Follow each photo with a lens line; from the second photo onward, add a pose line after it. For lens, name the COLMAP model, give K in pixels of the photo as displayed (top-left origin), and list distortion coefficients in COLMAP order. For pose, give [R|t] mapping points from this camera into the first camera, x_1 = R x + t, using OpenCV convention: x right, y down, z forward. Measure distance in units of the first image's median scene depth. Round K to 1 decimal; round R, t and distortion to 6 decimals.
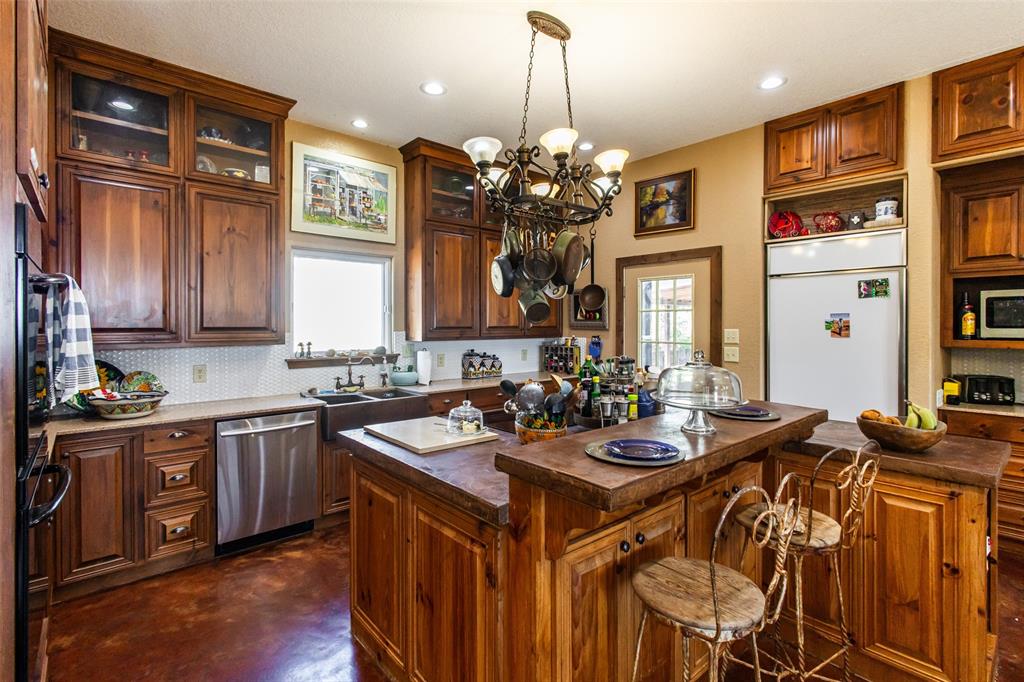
lens RADIAL K [[474.6, 0, 515.9], [0, 474.6, 321.1], [0, 0, 1]] dist [-0.000835, 0.001315]
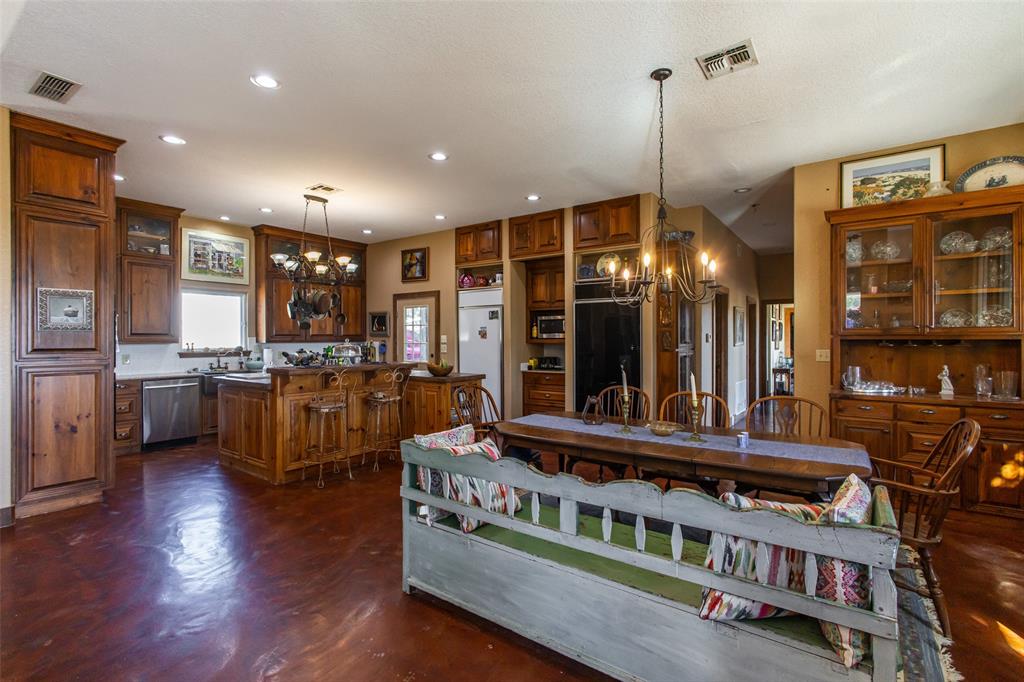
lens RADIAL K [[474.6, 0, 509.2], [0, 474.6, 335.4], [0, 0, 1]] dist [-0.000835, 0.001315]
pose [[0.978784, -0.001129, 0.204890, 0.328342], [0.001123, 0.999999, 0.000145, 0.017906], [-0.204890, 0.000088, 0.978785, -0.898717]]
